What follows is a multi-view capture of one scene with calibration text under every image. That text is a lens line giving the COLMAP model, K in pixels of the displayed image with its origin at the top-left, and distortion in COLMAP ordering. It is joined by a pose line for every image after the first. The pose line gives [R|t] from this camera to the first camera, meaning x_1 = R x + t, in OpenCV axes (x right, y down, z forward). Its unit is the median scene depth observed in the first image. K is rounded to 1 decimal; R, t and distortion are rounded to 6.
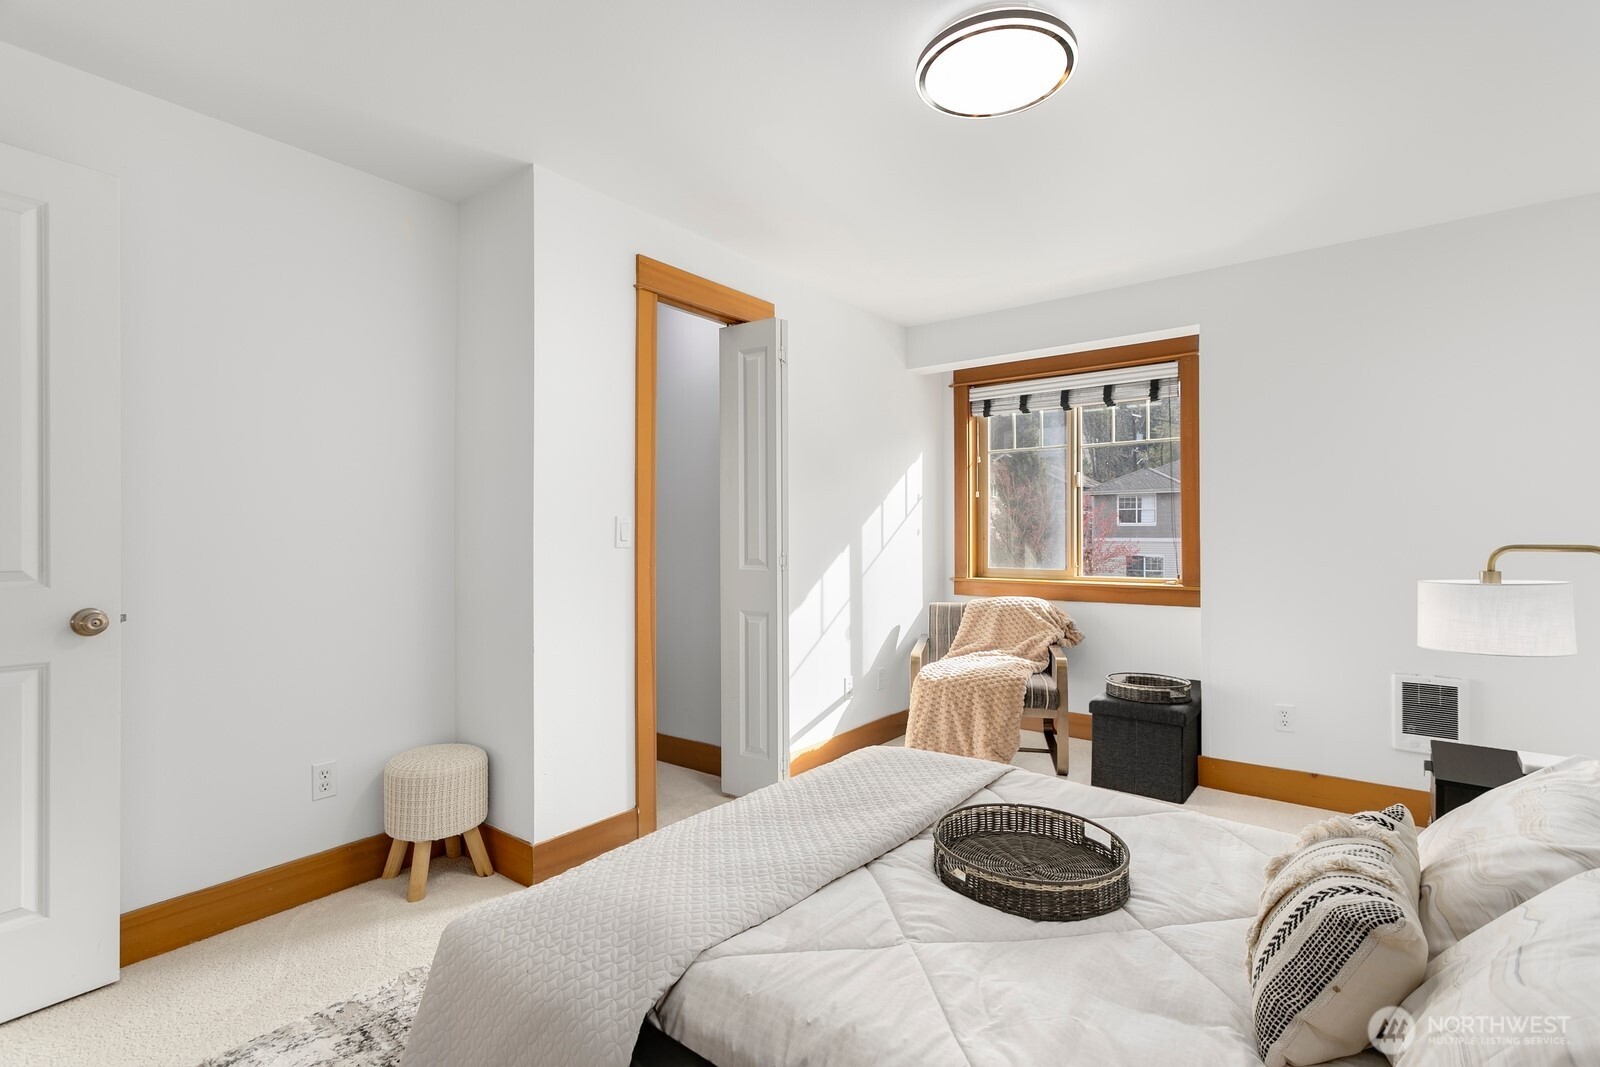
lens RADIAL K [[744.2, 0, 792.4], [0, 744.2, 531.8], [0, 0, 1]] dist [0.001517, 0.001196]
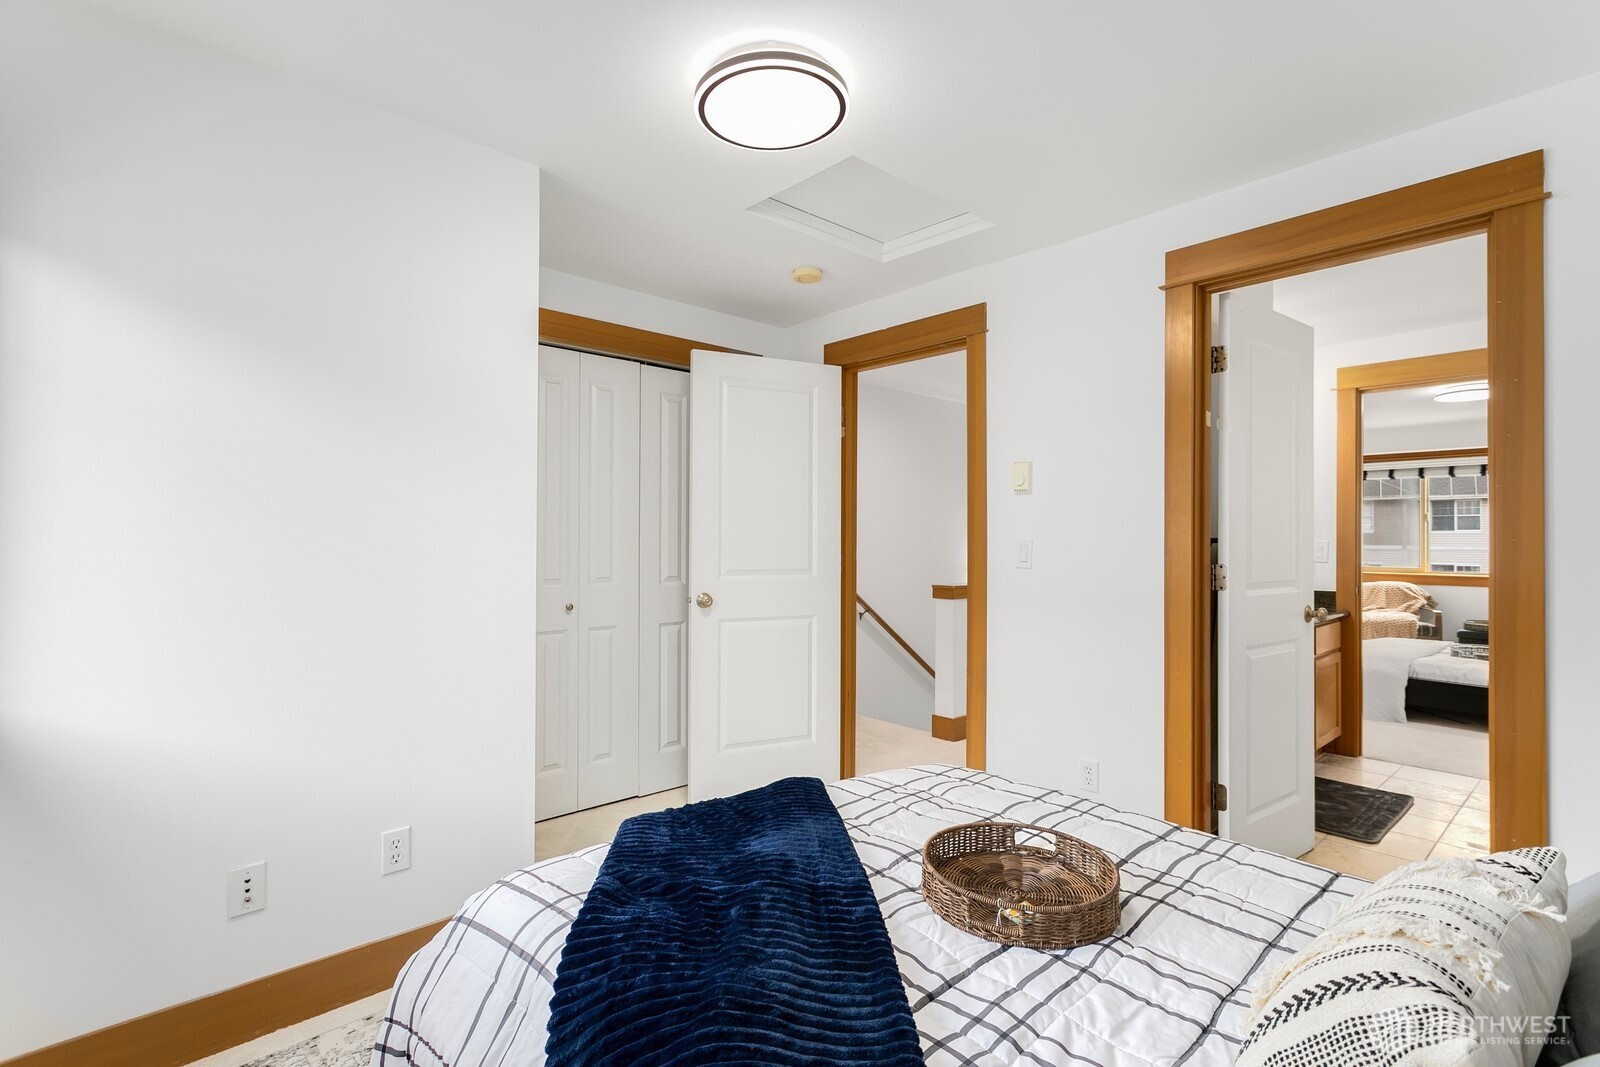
lens RADIAL K [[744.2, 0, 796.2], [0, 744.2, 528.8], [0, 0, 1]] dist [0.001517, 0.001196]
pose [[0.983333, 0.005614, -0.181730, -0.827165], [-0.006822, 0.999959, -0.006023, -0.022666], [0.181688, 0.007162, 0.983330, -1.092957]]
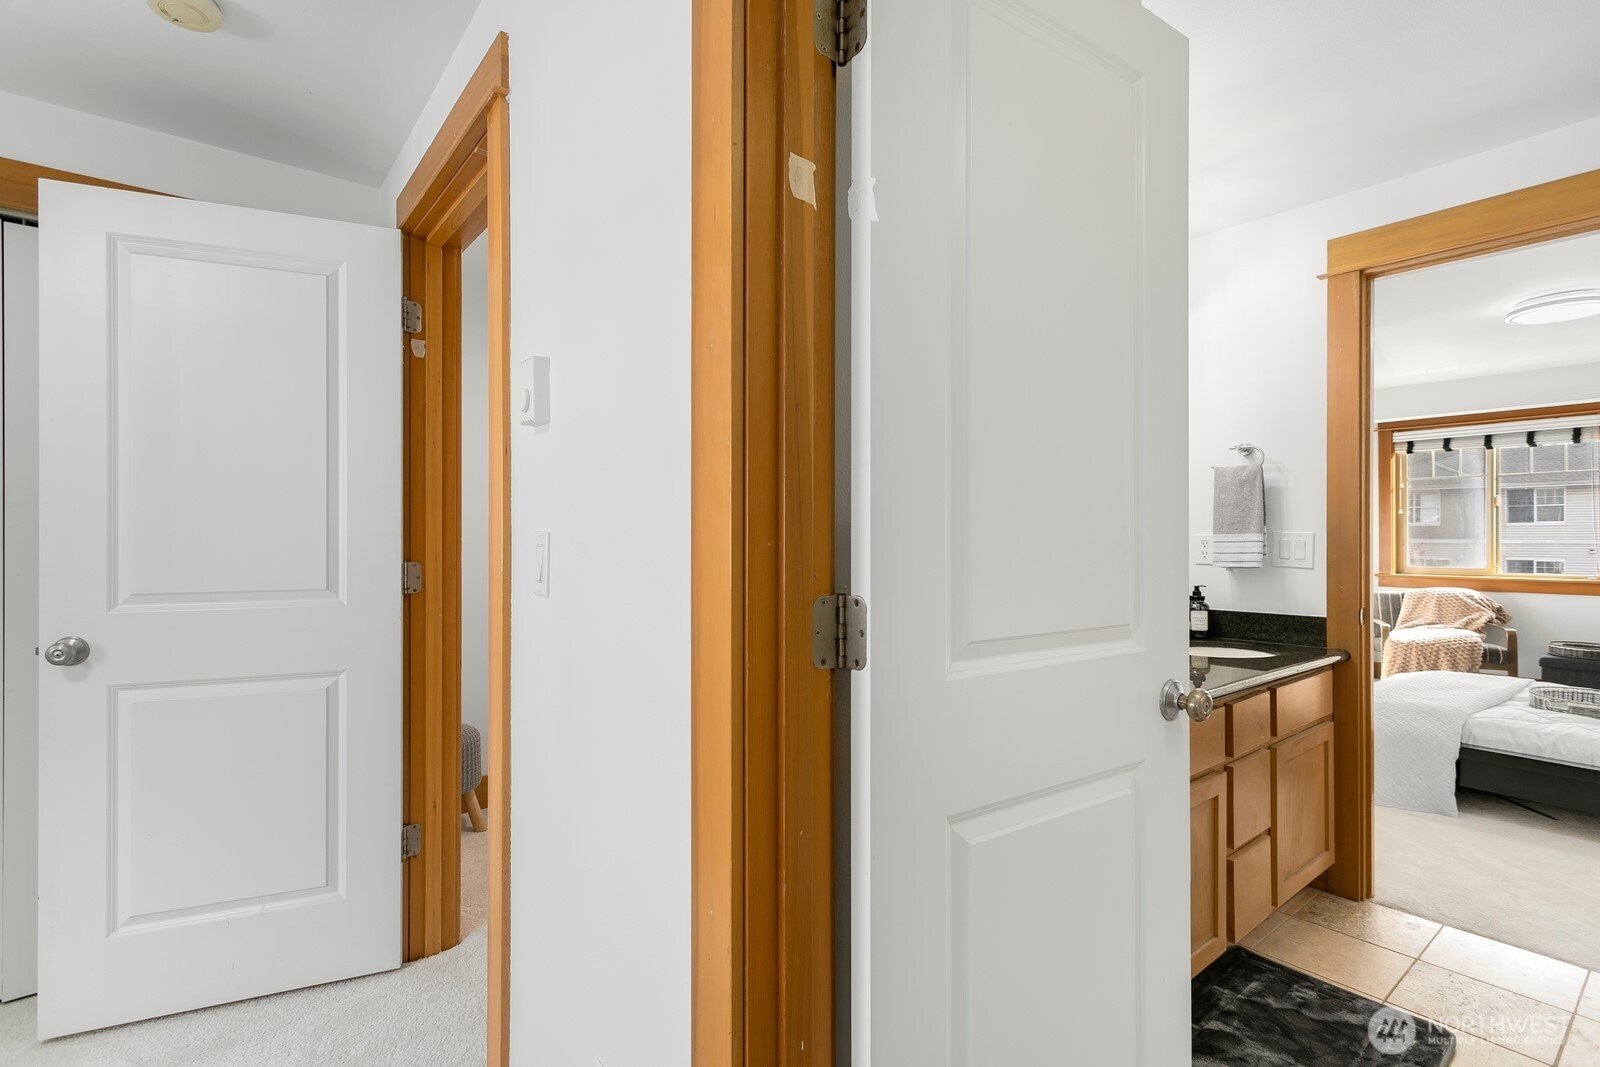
lens RADIAL K [[744.2, 0, 800.4], [0, 744.2, 534.8], [0, 0, 1]] dist [0.001517, 0.001196]
pose [[0.972266, -0.000106, -0.233878, -0.548538], [0.001150, 0.999990, 0.004326, -0.018156], [0.233876, -0.004475, 0.972256, -0.624493]]
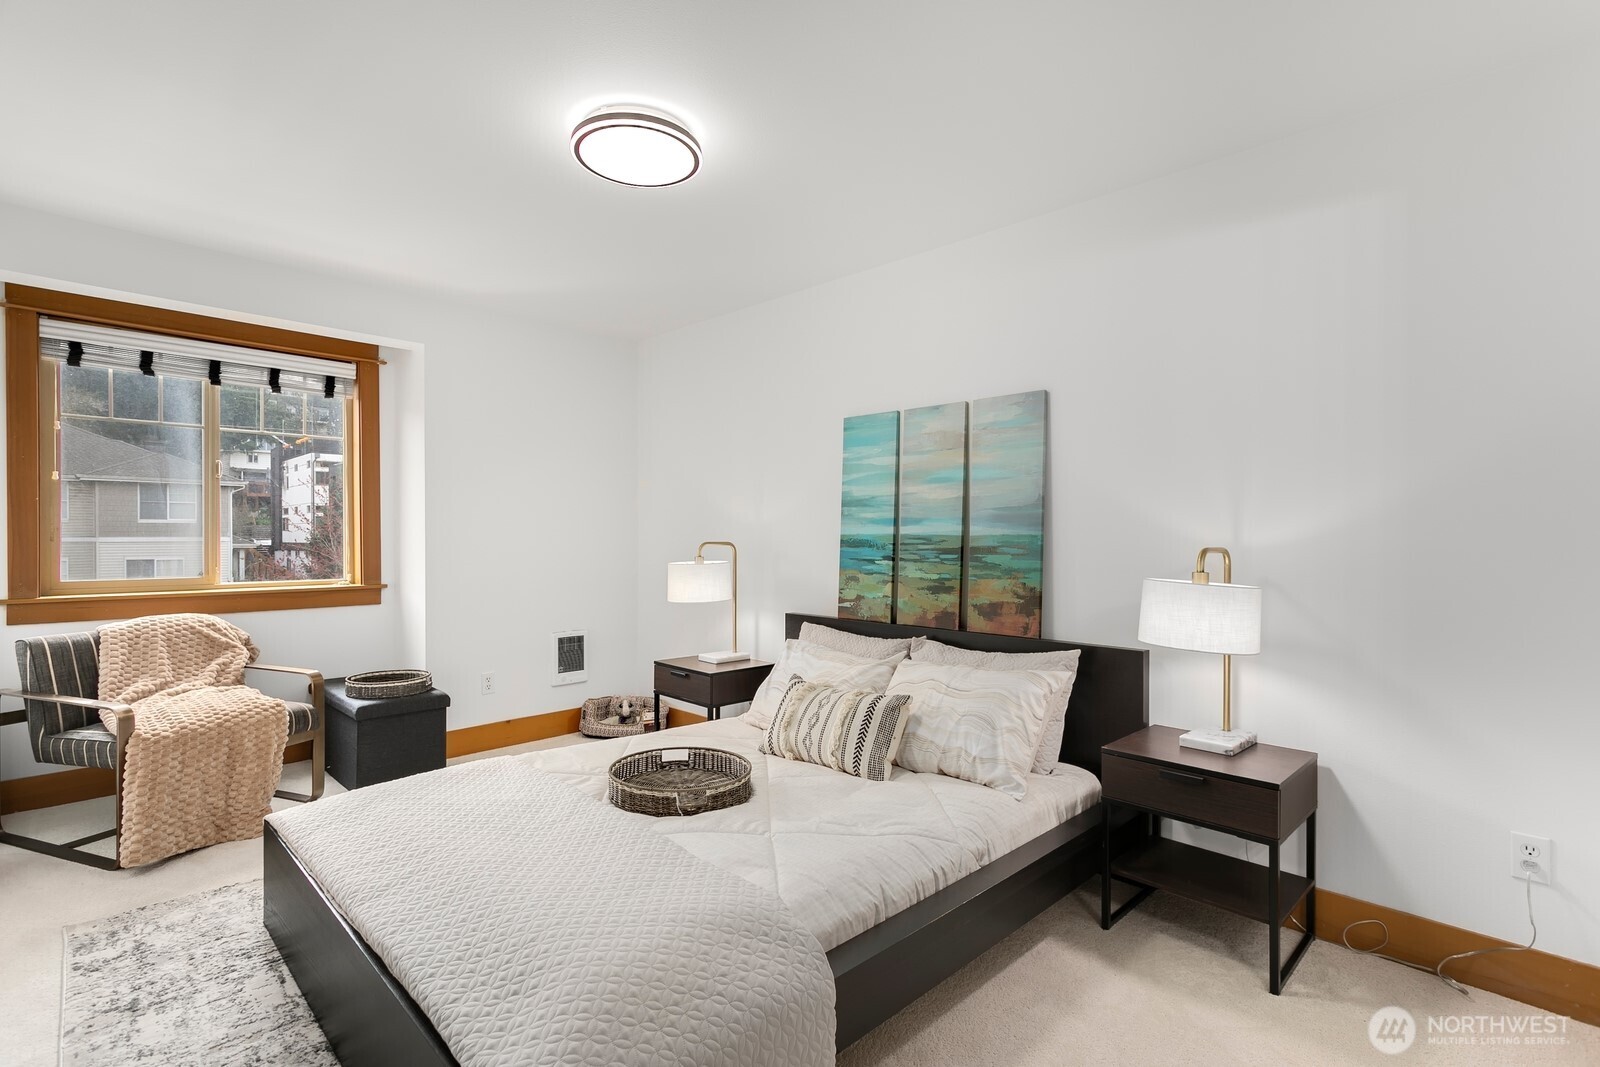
lens RADIAL K [[744.2, 0, 809.1], [0, 744.2, 534.6], [0, 0, 1]] dist [0.001517, 0.001196]
pose [[0.100314, 0.000217, 0.994956, -0.412034], [-0.007670, 0.999970, 0.000555, -0.002131], [-0.994926, -0.007687, 0.100312, 0.270496]]
